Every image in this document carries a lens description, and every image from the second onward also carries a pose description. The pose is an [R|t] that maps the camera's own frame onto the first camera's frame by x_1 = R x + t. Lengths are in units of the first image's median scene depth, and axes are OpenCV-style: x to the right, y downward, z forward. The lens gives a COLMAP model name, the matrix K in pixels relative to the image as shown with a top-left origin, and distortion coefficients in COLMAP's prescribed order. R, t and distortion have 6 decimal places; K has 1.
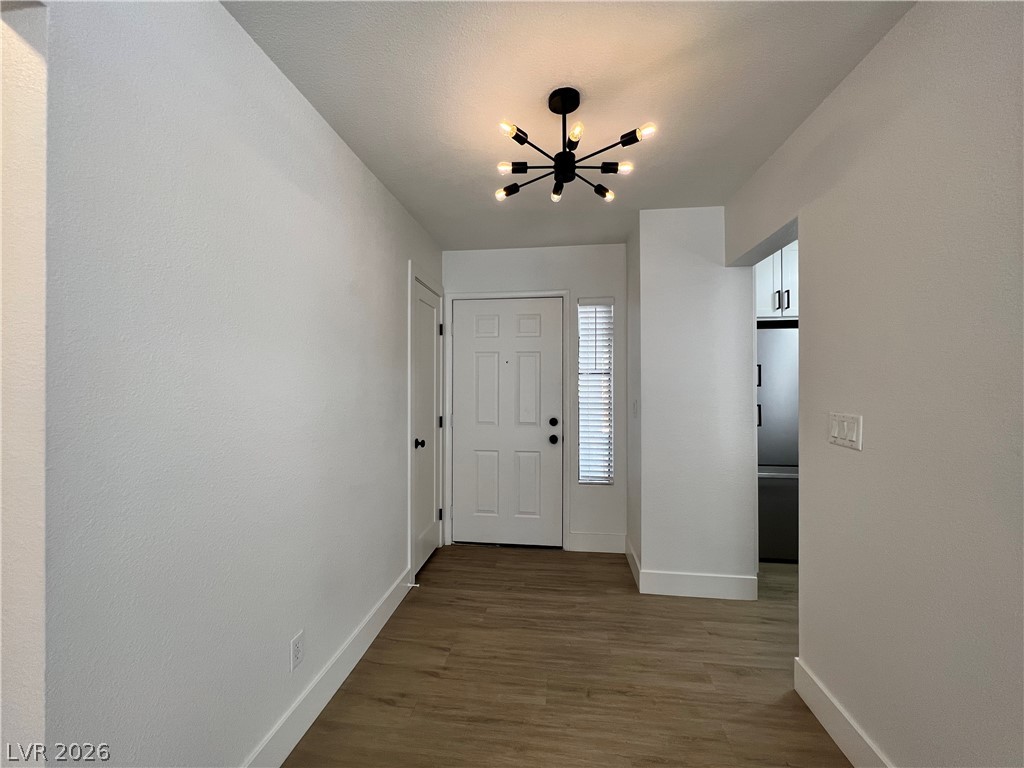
lens RADIAL K [[411.4, 0, 505.9], [0, 411.4, 384.2], [0, 0, 1]] dist [0.000329, 0.000042]
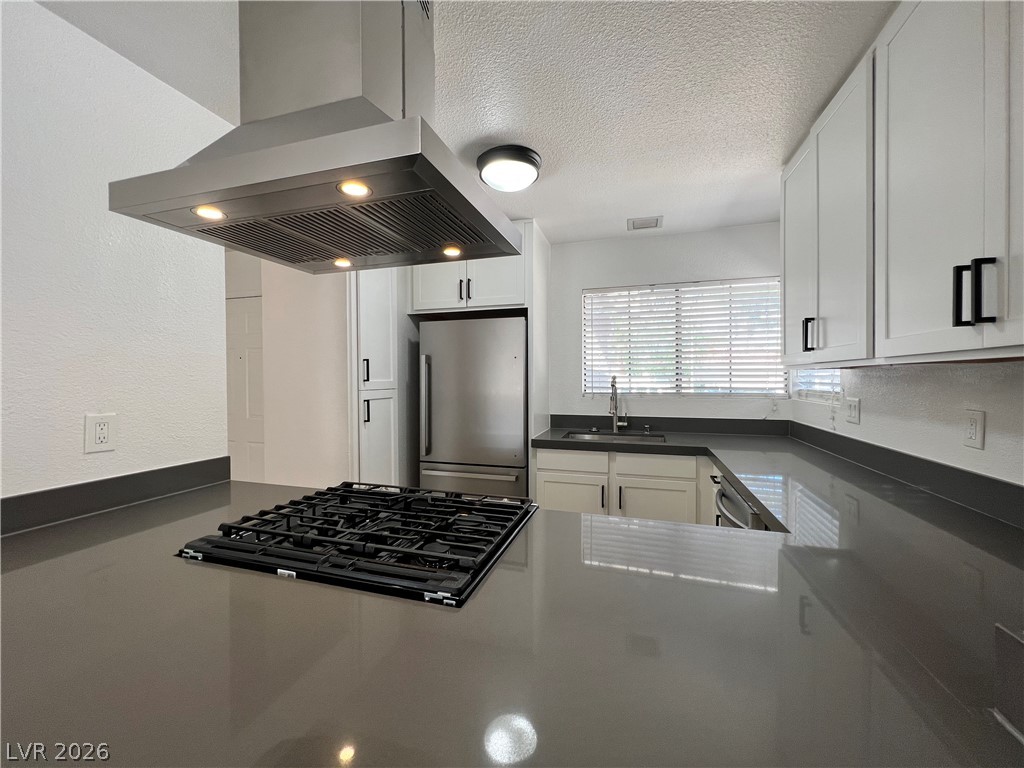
lens RADIAL K [[407.1, 0, 512.0], [0, 407.1, 384.0], [0, 0, 1]] dist [0.000096, -0.000044]
pose [[0.986492, 0.000474, -0.163811, 0.893567], [0.001661, 0.999915, 0.012898, 0.000952], [0.163803, -0.012996, 0.986407, 0.087326]]
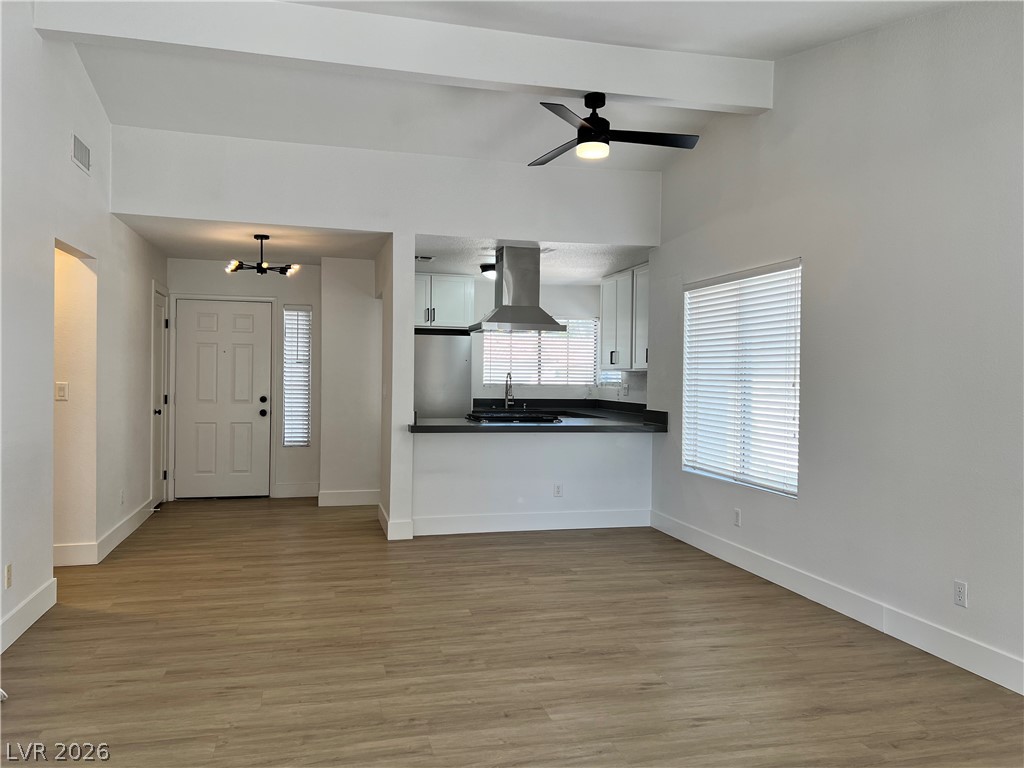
lens RADIAL K [[766.7, 0, 512.0], [0, 766.7, 384.0], [0, 0, 1]] dist [0.039376, -0.002119]
pose [[0.921859, 0.009266, 0.387416, -0.101741], [-0.013128, 0.999887, 0.007322, 0.015610], [-0.387304, -0.011836, 0.921876, -1.535919]]
